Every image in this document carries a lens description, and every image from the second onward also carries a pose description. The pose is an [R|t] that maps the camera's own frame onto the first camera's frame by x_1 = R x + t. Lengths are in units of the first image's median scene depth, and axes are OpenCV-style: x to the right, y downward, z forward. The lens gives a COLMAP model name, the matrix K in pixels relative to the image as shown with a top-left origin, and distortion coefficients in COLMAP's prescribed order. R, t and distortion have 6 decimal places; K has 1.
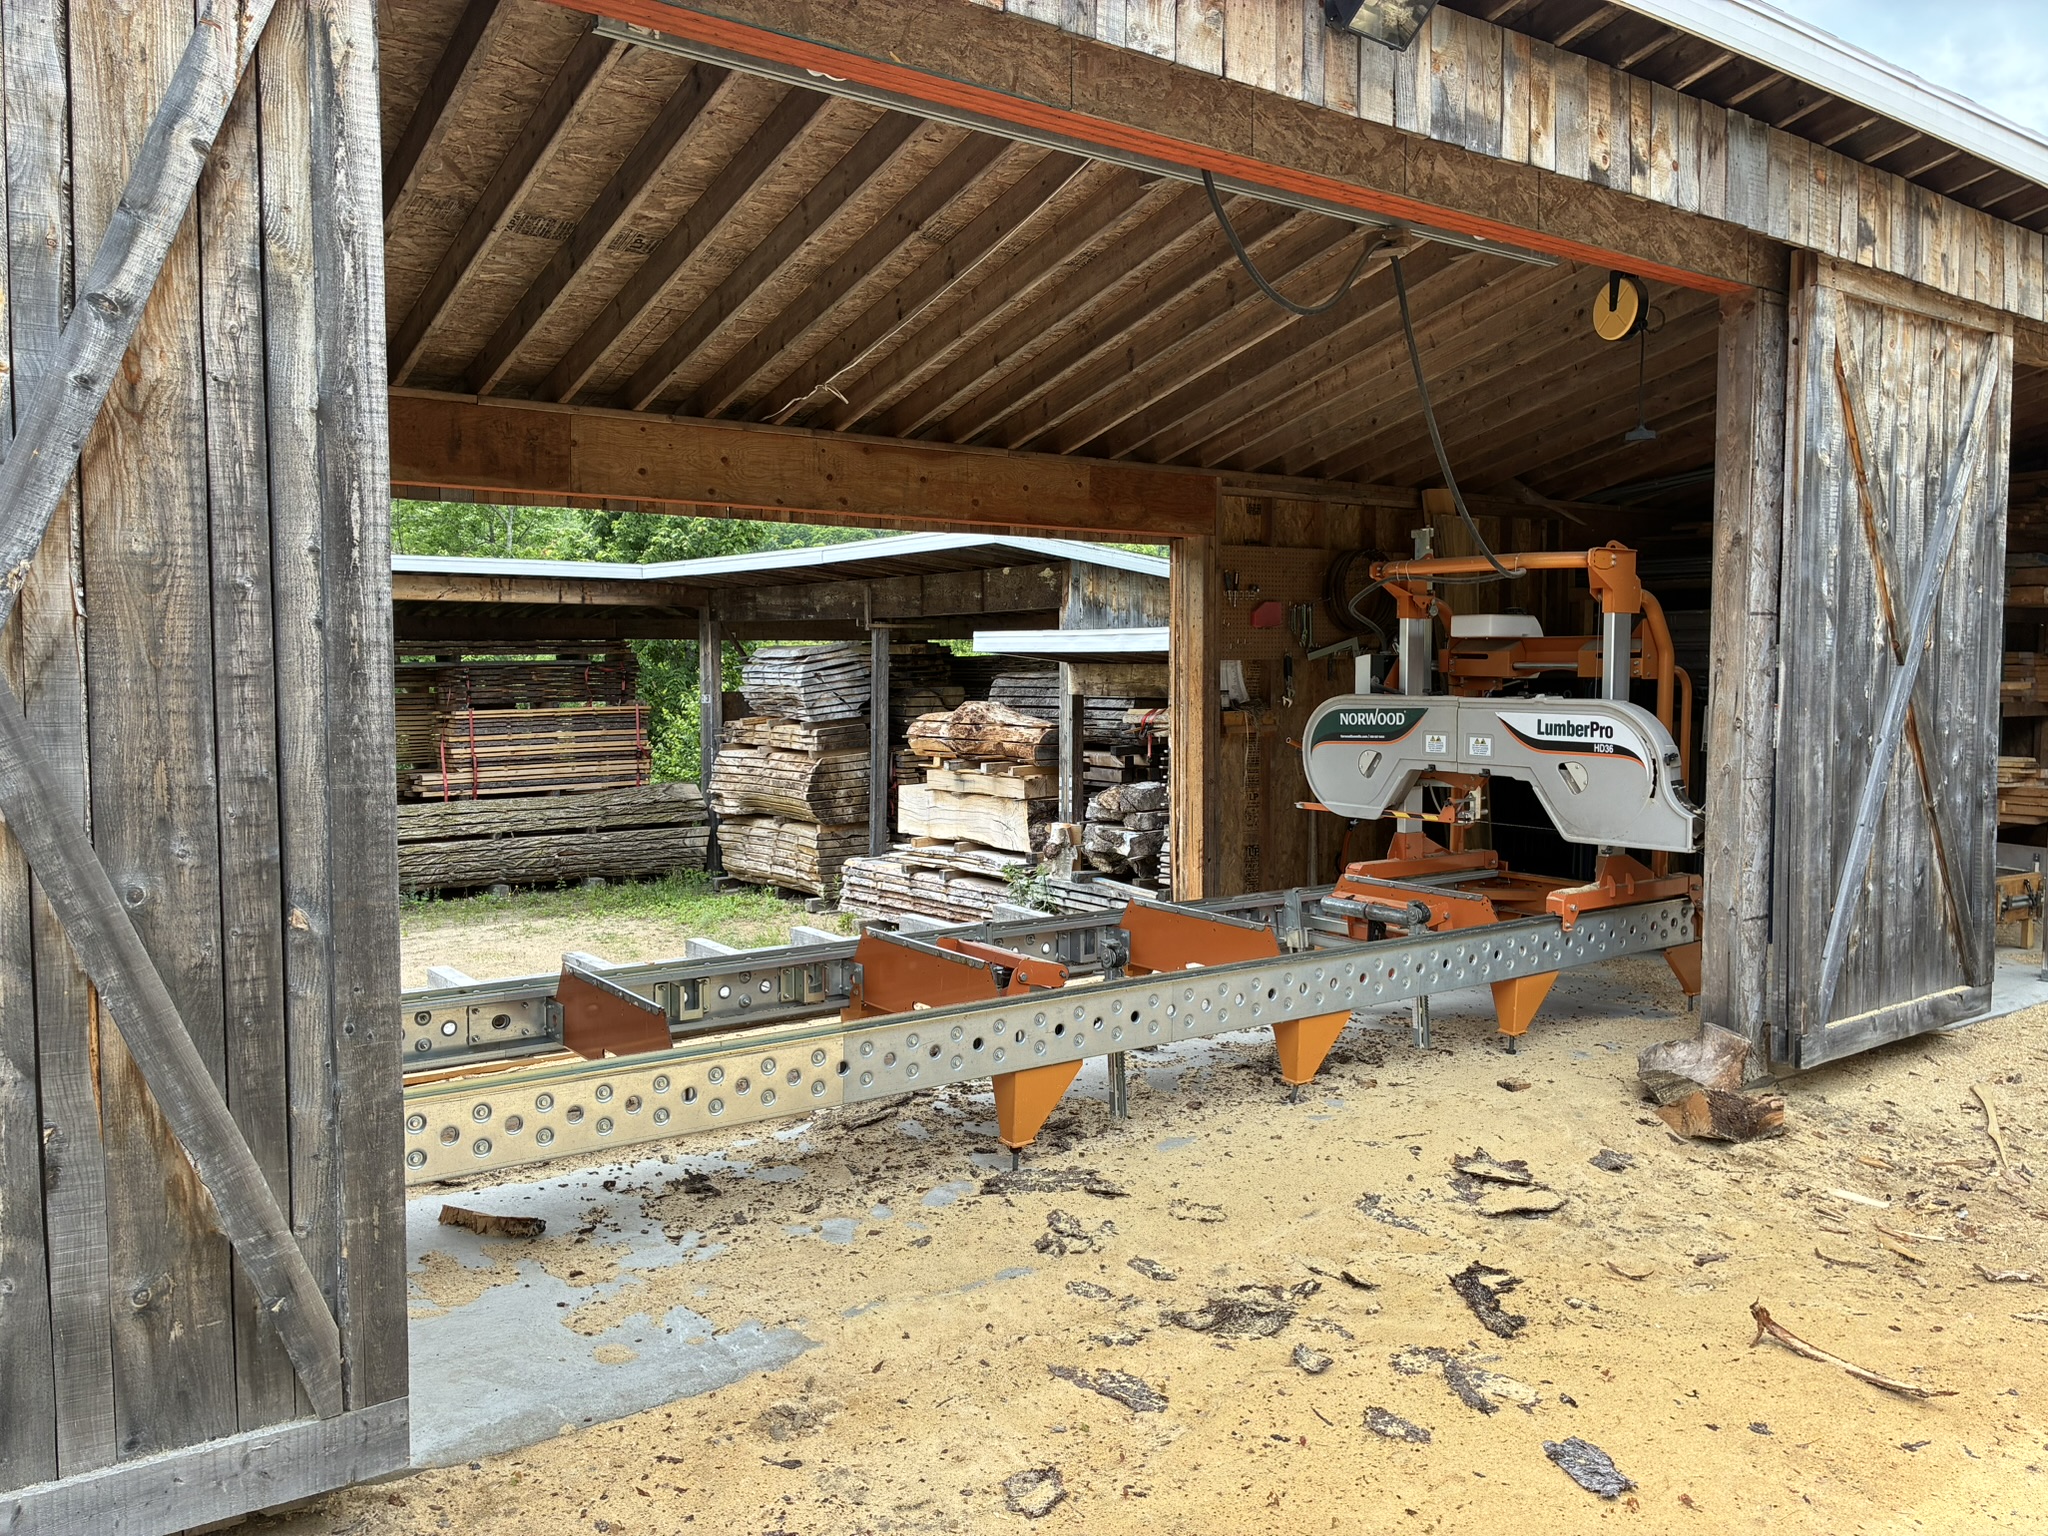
lens RADIAL K [[1552.1, 0, 1024.8], [0, 1552.1, 768.1], [0, 0, 1]] dist [-0.005932, -0.007550]
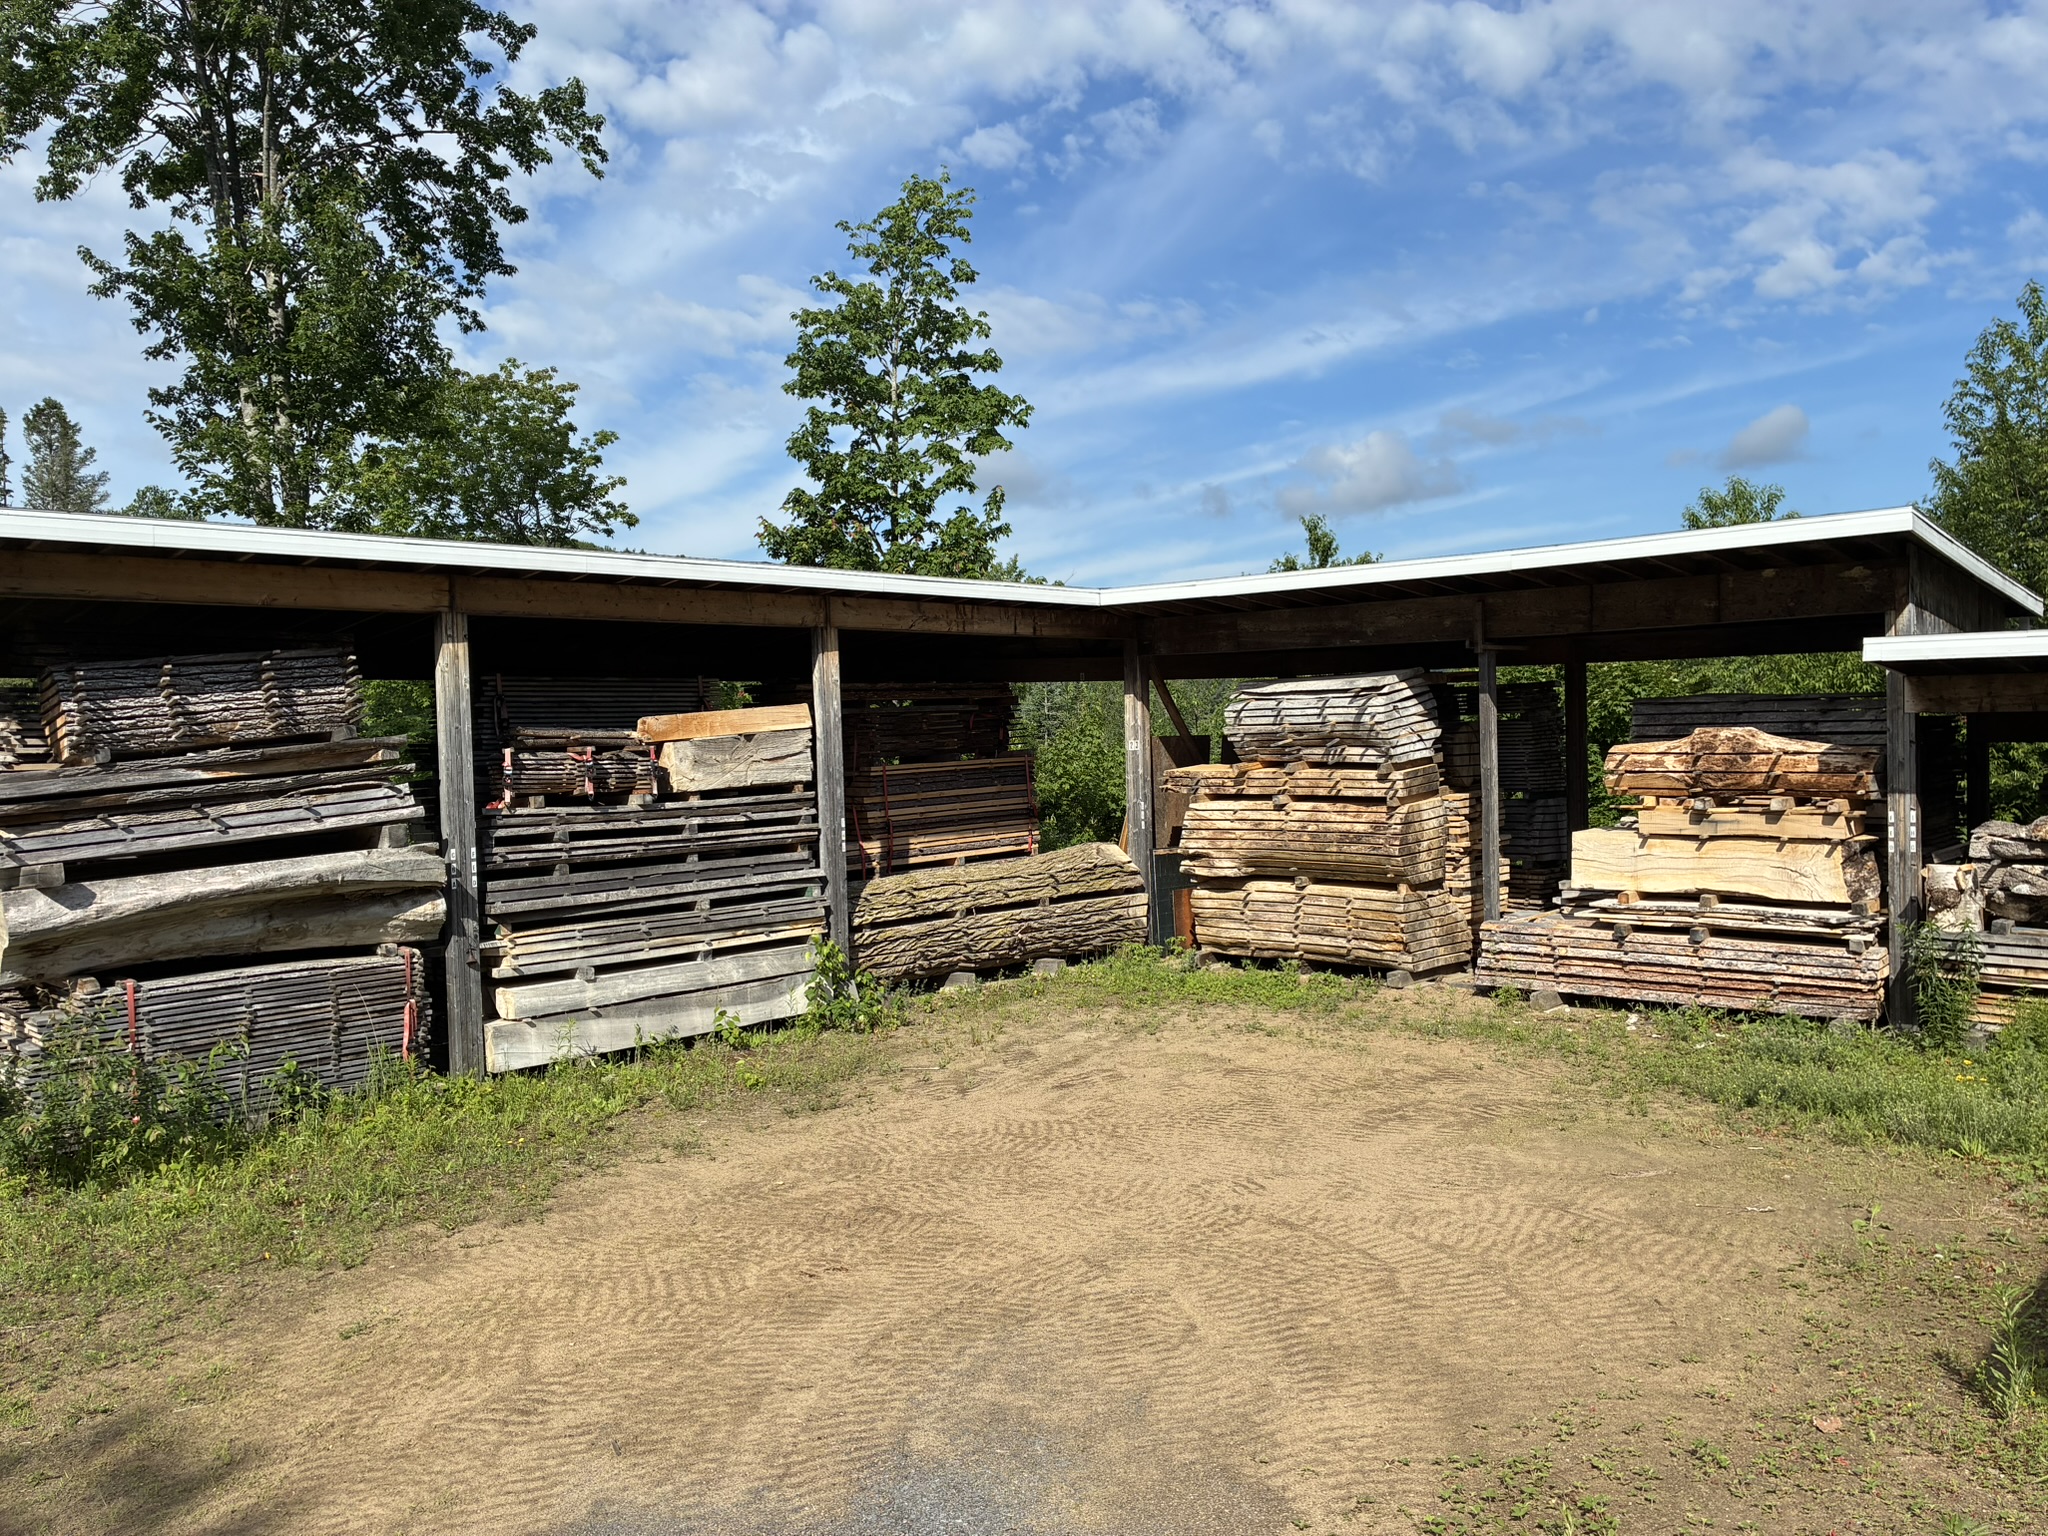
lens RADIAL K [[1552.1, 0, 1022.6], [0, 1552.1, 764.3], [0, 0, 1]] dist [-0.005932, -0.007550]
pose [[0.991446, -0.030095, 0.127001, -0.443375], [0.035282, 0.998624, -0.038793, -0.003004], [-0.125658, 0.042942, 0.991144, 0.179715]]
